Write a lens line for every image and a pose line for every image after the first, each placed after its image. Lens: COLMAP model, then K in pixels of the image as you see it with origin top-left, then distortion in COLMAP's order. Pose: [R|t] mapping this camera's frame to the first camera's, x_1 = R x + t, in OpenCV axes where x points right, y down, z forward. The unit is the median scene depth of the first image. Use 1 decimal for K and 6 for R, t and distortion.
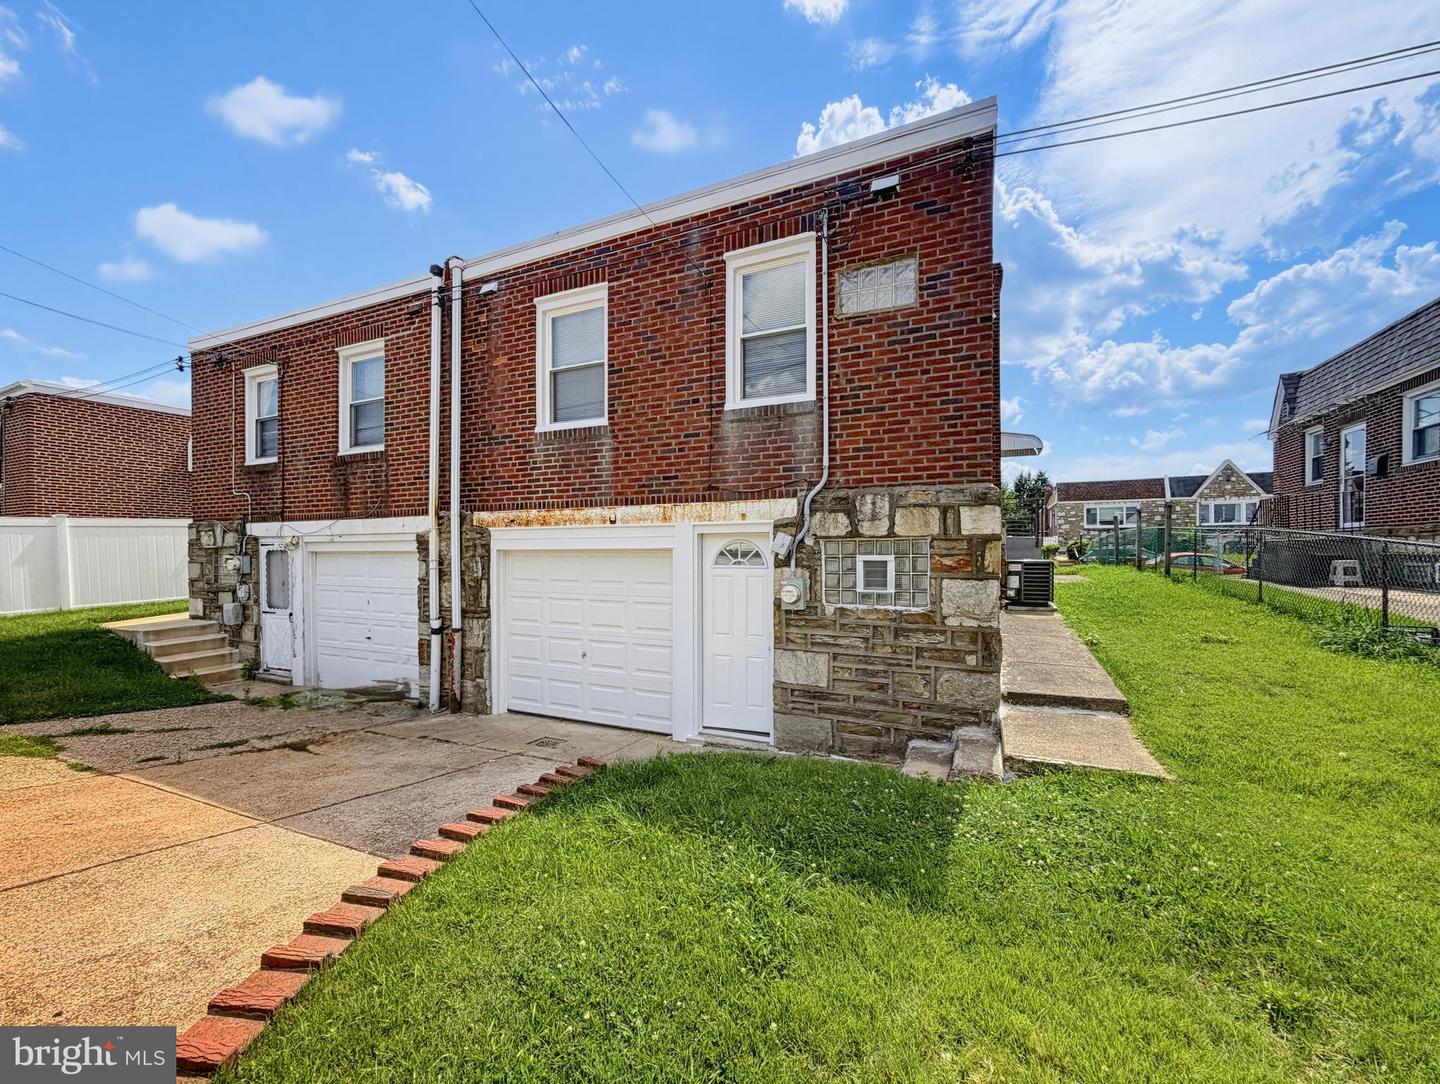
lens RADIAL K [[587.7, 0, 712.7], [0, 587.7, 552.6], [0, 0, 1]] dist [0.000515, 0.000037]
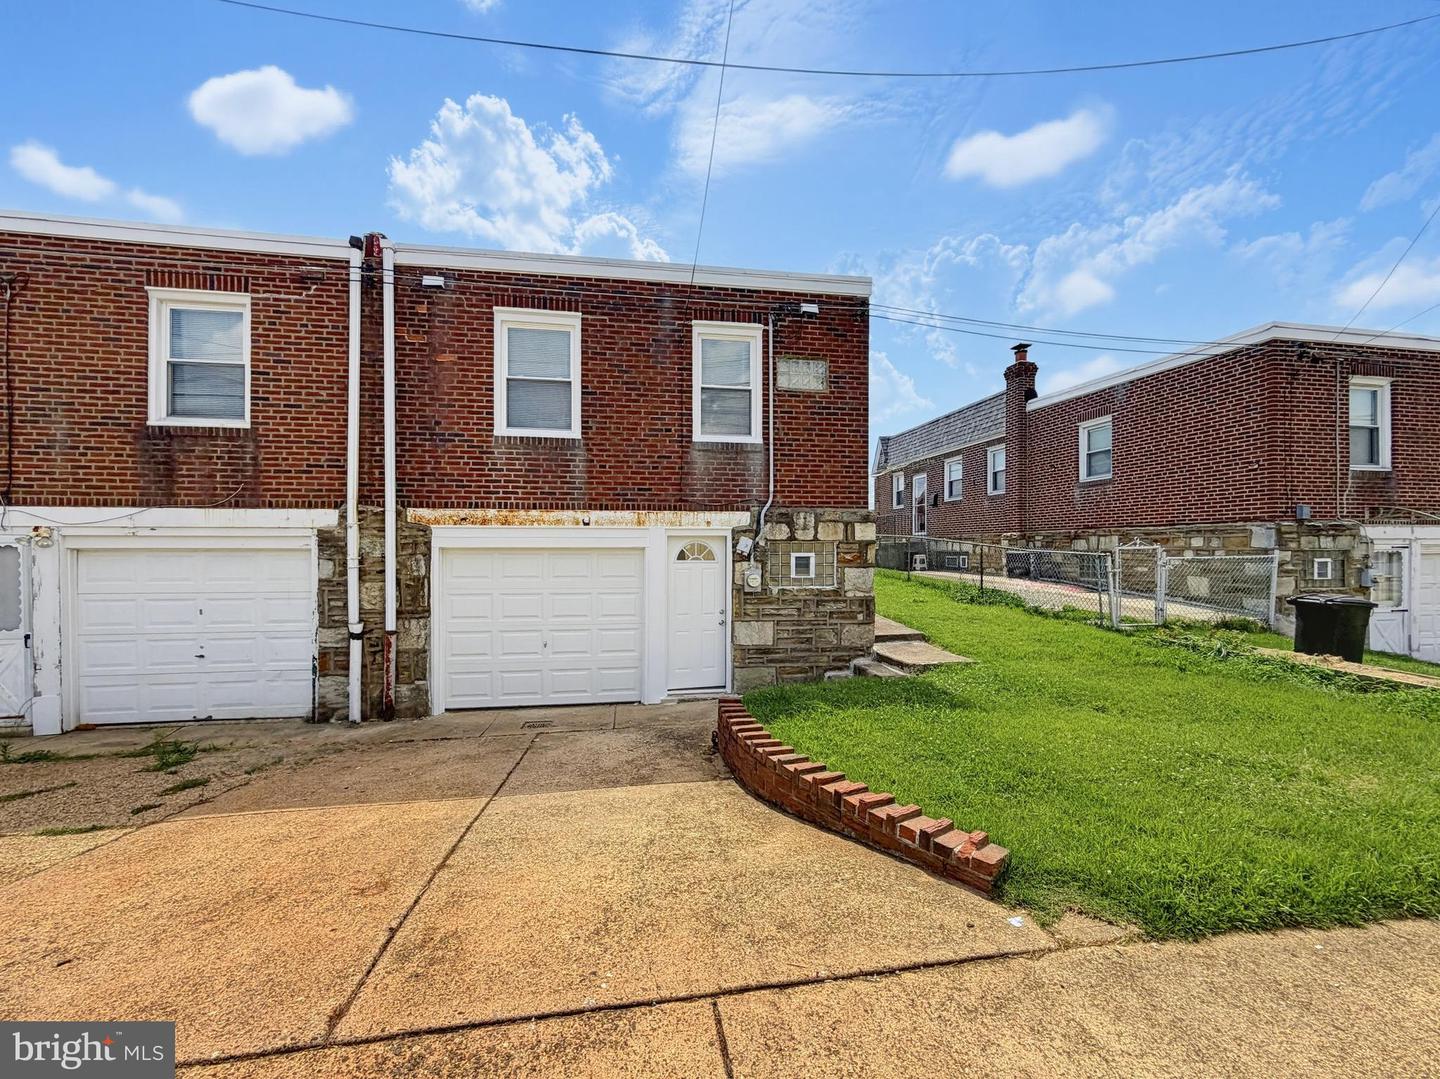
lens RADIAL K [[601.5, 0, 701.9], [0, 601.5, 546.2], [0, 0, 1]] dist [0.000049, 0.000105]
pose [[0.820030, 0.004543, 0.572303, -0.645096], [-0.002171, 0.999986, -0.004827, -0.003591], [-0.572317, 0.002716, 0.820028, -0.087898]]
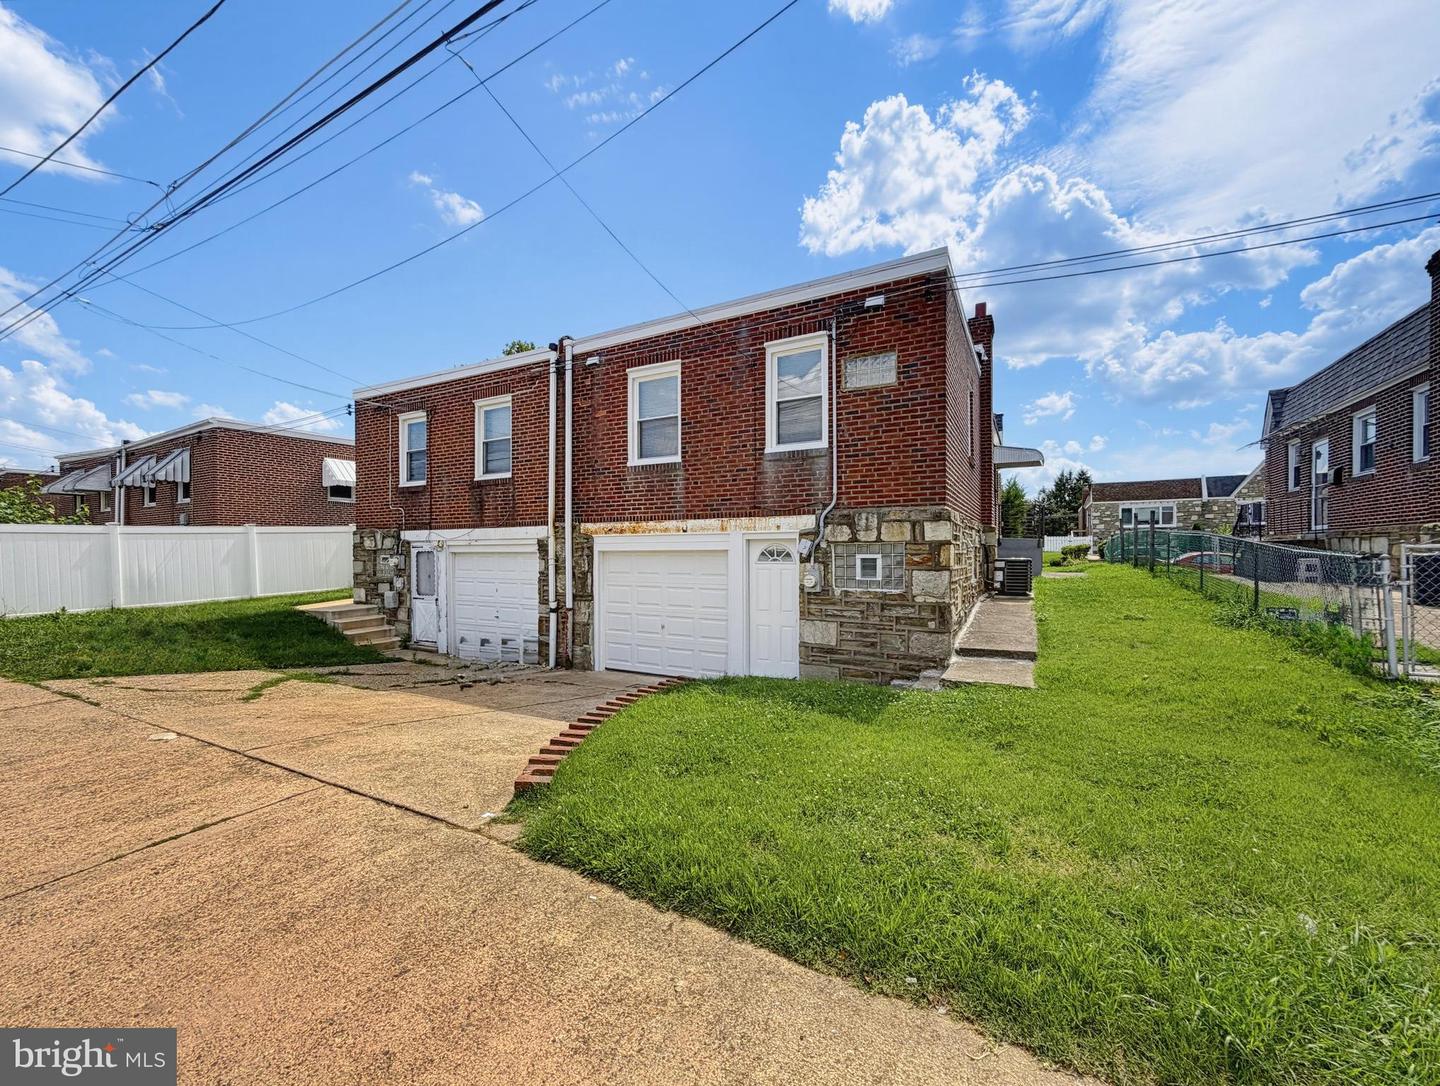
lens RADIAL K [[601.5, 0, 701.9], [0, 601.5, 549.7], [0, 0, 1]] dist [0.000049, 0.000105]
pose [[0.996232, -0.001966, -0.086704, -0.005204], [0.001602, 0.999990, -0.004260, -0.001267], [0.086712, 0.004105, 0.996225, -0.416505]]
